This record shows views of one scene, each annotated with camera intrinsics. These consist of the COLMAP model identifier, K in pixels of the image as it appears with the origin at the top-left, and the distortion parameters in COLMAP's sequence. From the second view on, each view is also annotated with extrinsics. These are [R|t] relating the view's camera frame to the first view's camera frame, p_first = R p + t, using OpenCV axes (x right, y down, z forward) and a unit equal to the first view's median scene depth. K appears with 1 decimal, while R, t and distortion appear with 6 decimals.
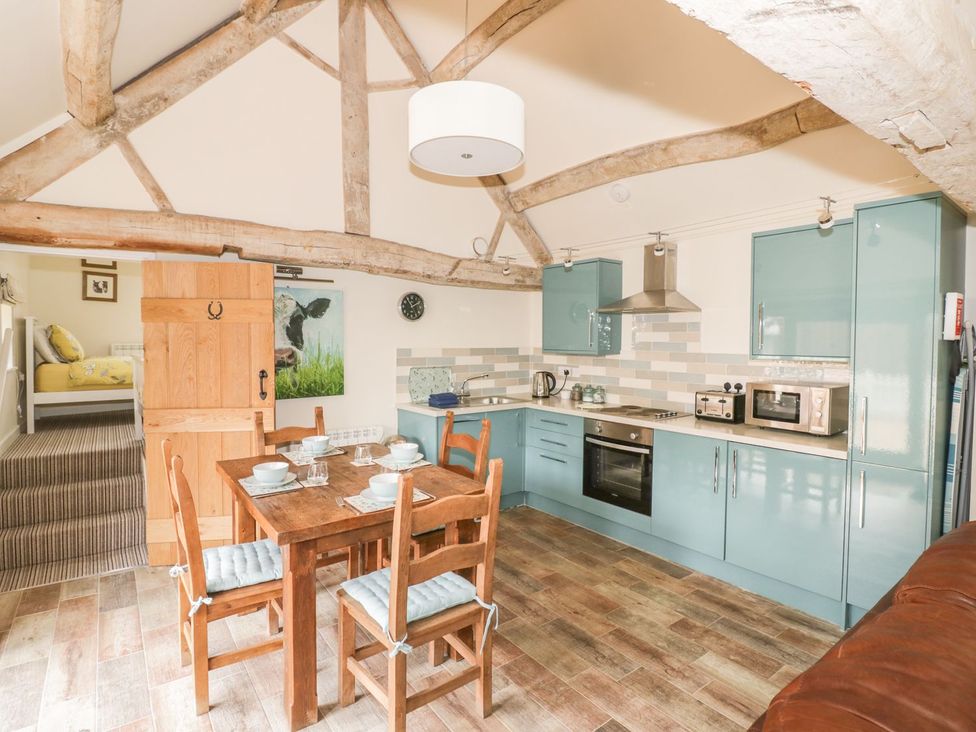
lens RADIAL K [[506.7, 0, 486.1], [0, 506.7, 361.5], [0, 0, 1]] dist [-0.002399, -0.011498]
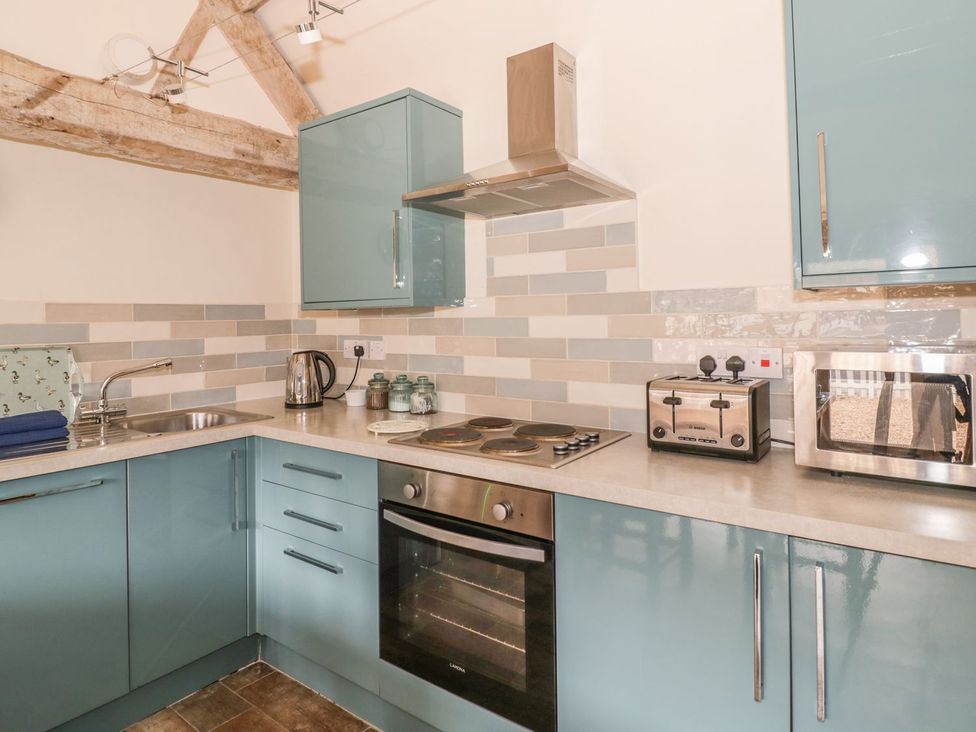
lens RADIAL K [[588.2, 0, 473.1], [0, 588.2, 312.7], [0, 0, 1]] dist [-0.007281, -0.002210]
pose [[0.965802, -0.018883, 0.258592, 0.151640], [0.033712, 0.998024, -0.053032, 0.023317], [-0.257080, 0.059937, 0.964530, 0.541737]]
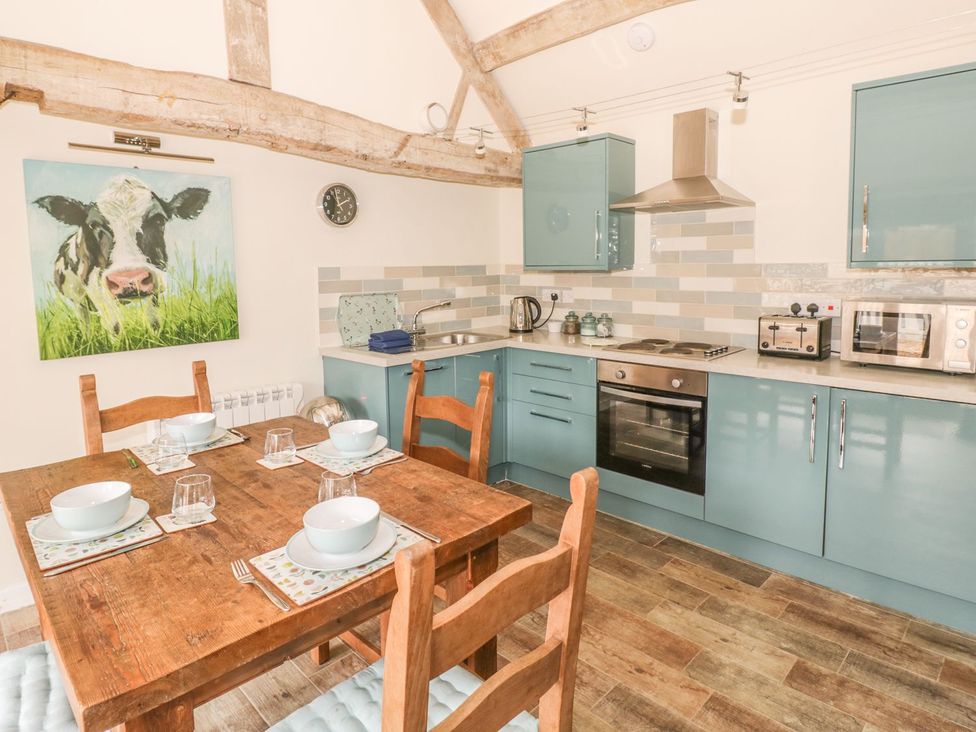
lens RADIAL K [[569.3, 0, 488.1], [0, 569.3, 316.7], [0, 0, 1]] dist [0.005024, -0.019475]
pose [[0.989576, -0.030830, 0.140671, -0.069158], [0.024347, 0.998571, 0.047579, 0.010687], [-0.141937, -0.043658, 0.988913, 0.243338]]
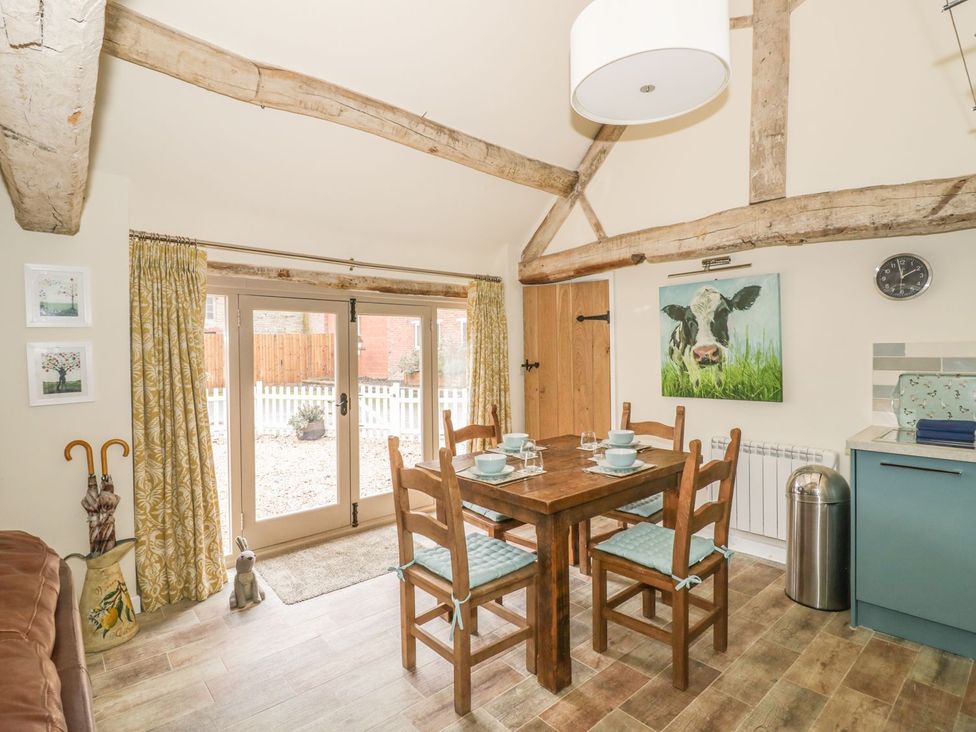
lens RADIAL K [[506.7, 0, 486.1], [0, 506.7, 361.5], [0, 0, 1]] dist [-0.002399, -0.011498]
pose [[0.065348, 0.015268, -0.997746, 0.511803], [-0.025851, 0.999573, 0.013603, 0.002678], [0.997528, 0.024904, 0.065715, 0.507004]]
